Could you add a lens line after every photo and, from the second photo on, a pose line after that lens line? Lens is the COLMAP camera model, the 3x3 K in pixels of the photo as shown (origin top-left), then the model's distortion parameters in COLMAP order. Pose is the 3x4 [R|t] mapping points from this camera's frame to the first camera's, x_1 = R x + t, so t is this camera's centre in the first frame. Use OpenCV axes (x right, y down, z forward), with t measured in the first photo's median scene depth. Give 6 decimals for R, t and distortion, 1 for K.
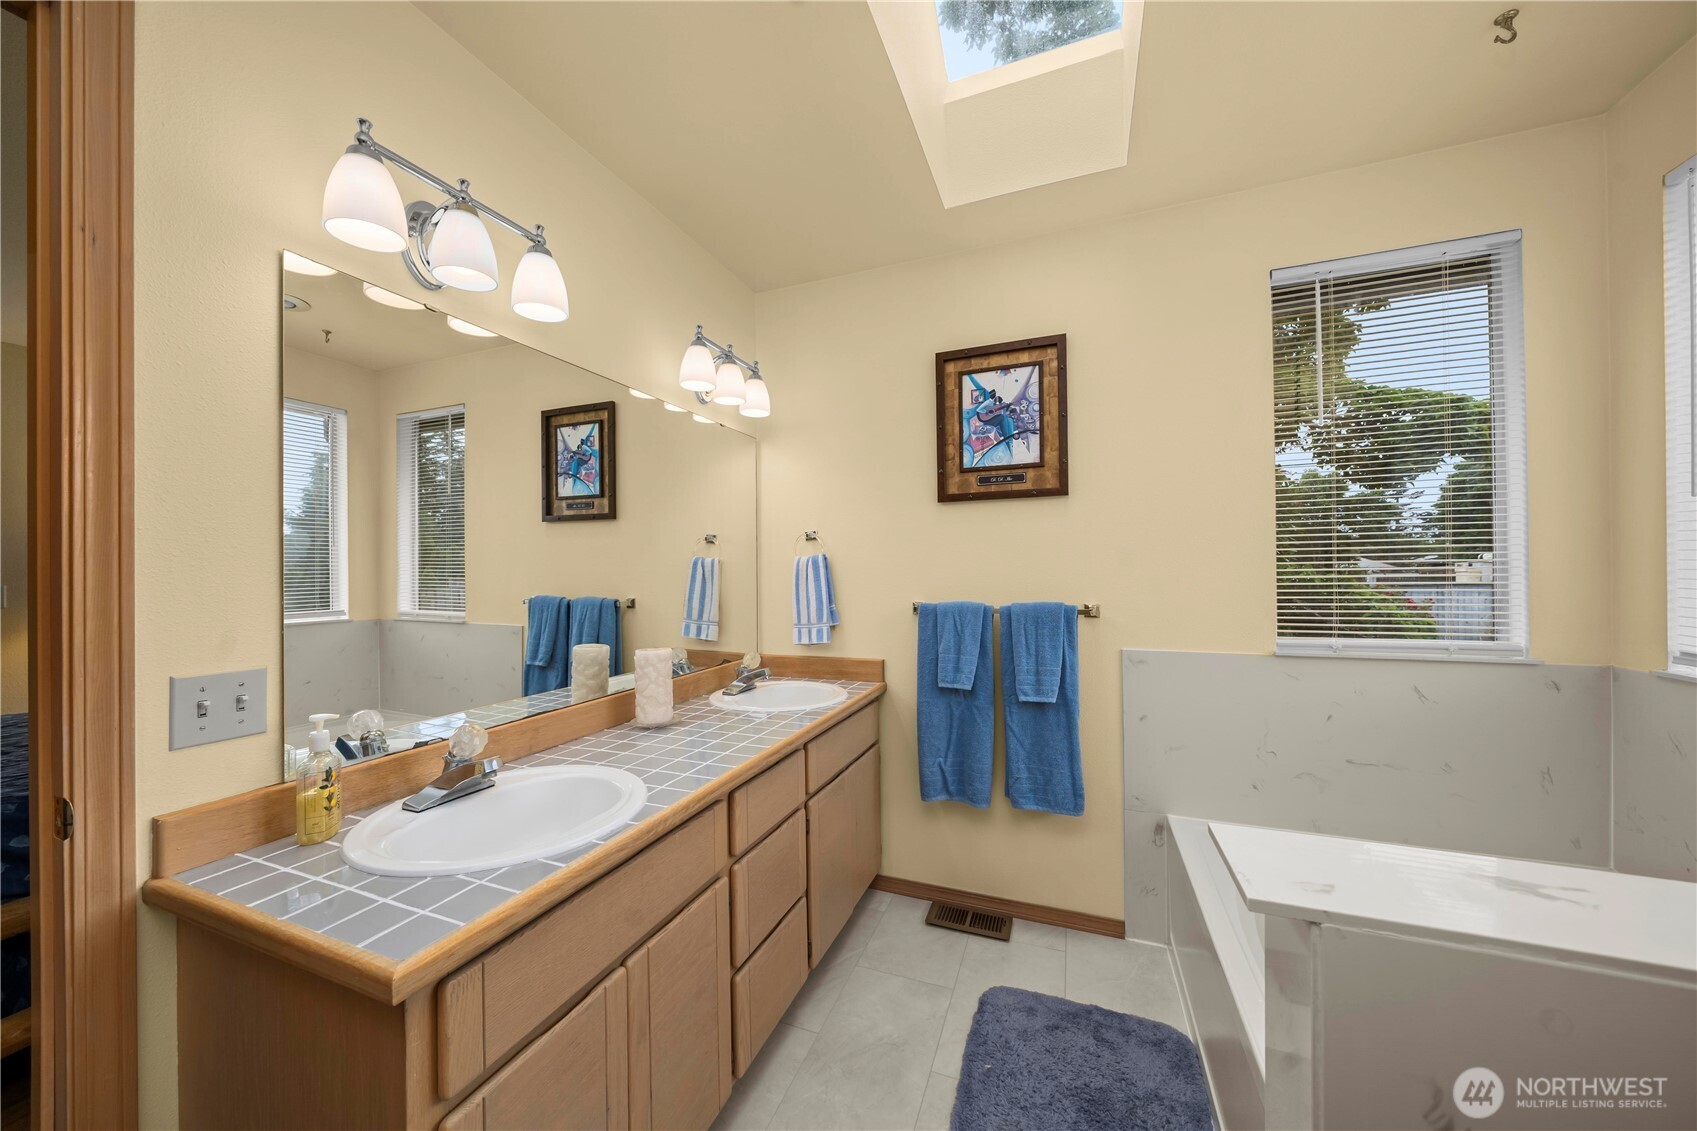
lens RADIAL K [[594.1, 0, 844.9], [0, 594.1, 568.5], [0, 0, 1]] dist [-0.007171, 0.000427]
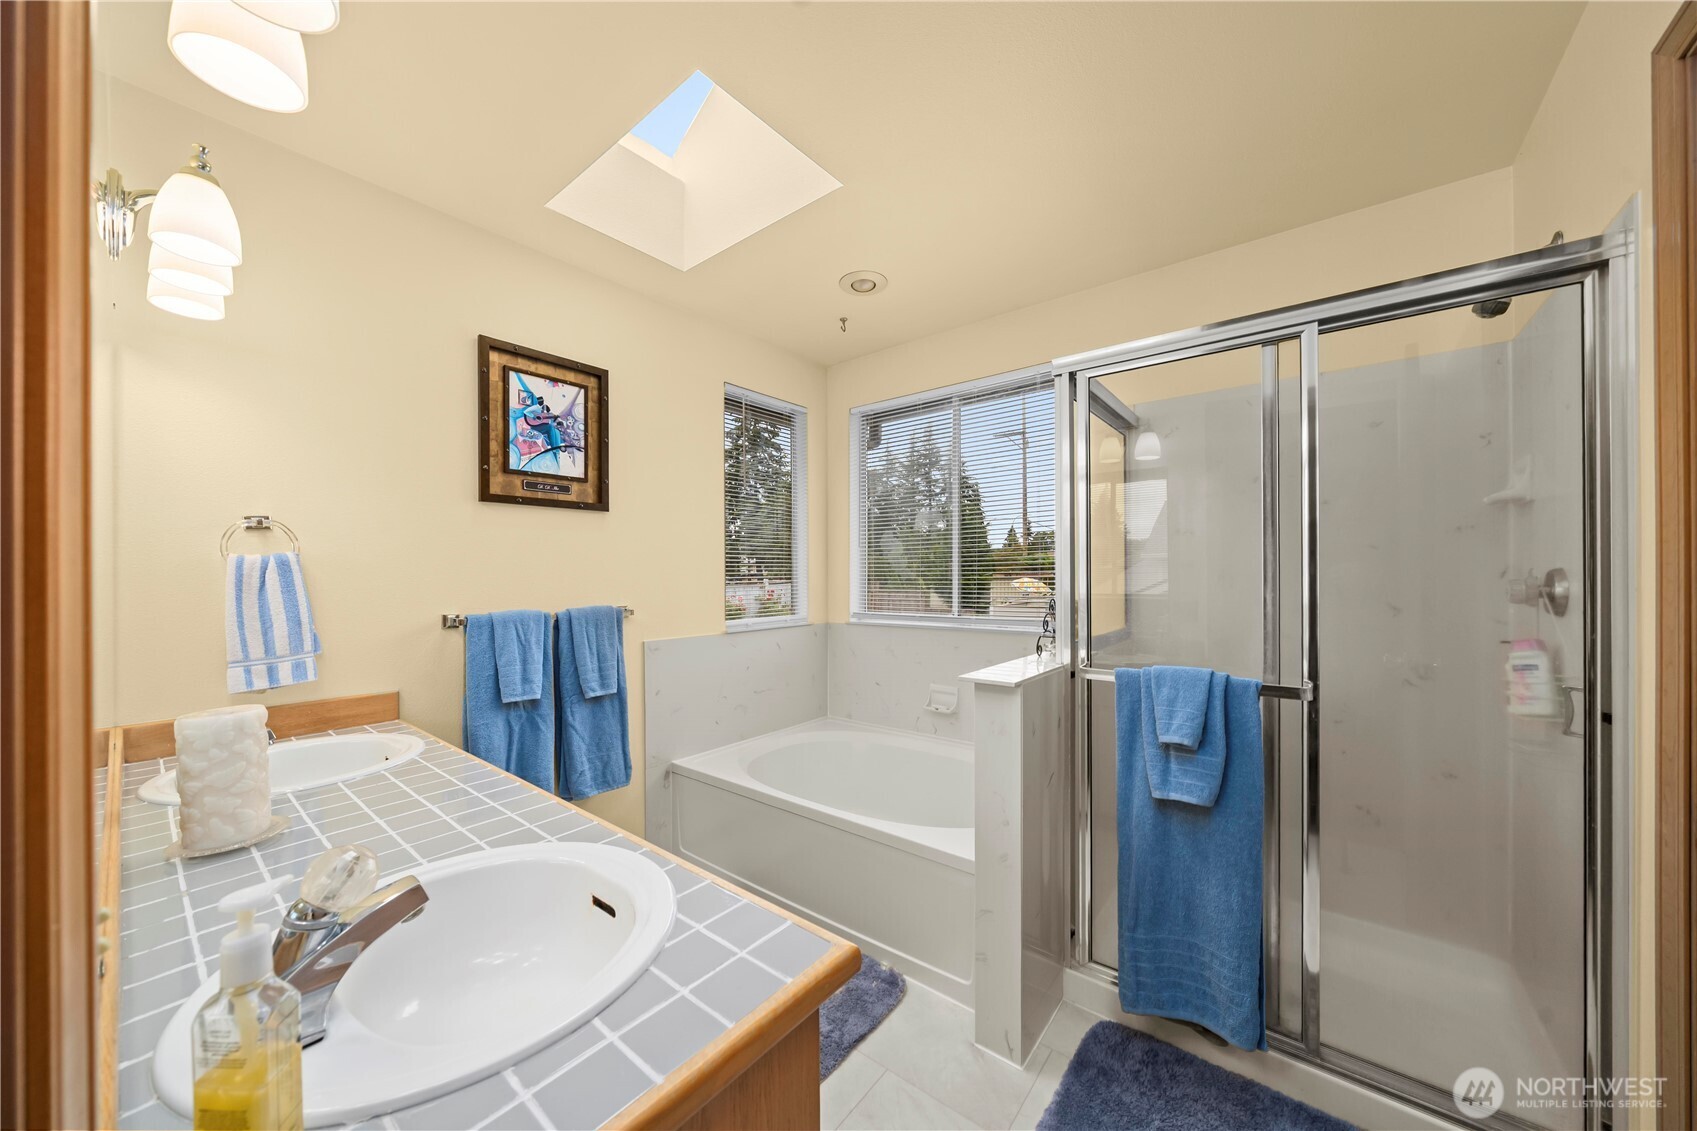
lens RADIAL K [[594.1, 0, 852.3], [0, 594.1, 572.8], [0, 0, 1]] dist [-0.007171, 0.000427]
pose [[0.284551, 0.012804, 0.958576, -0.564163], [-0.002437, 0.999917, -0.012633, 0.007354], [-0.958658, 0.001259, 0.284558, 0.215355]]
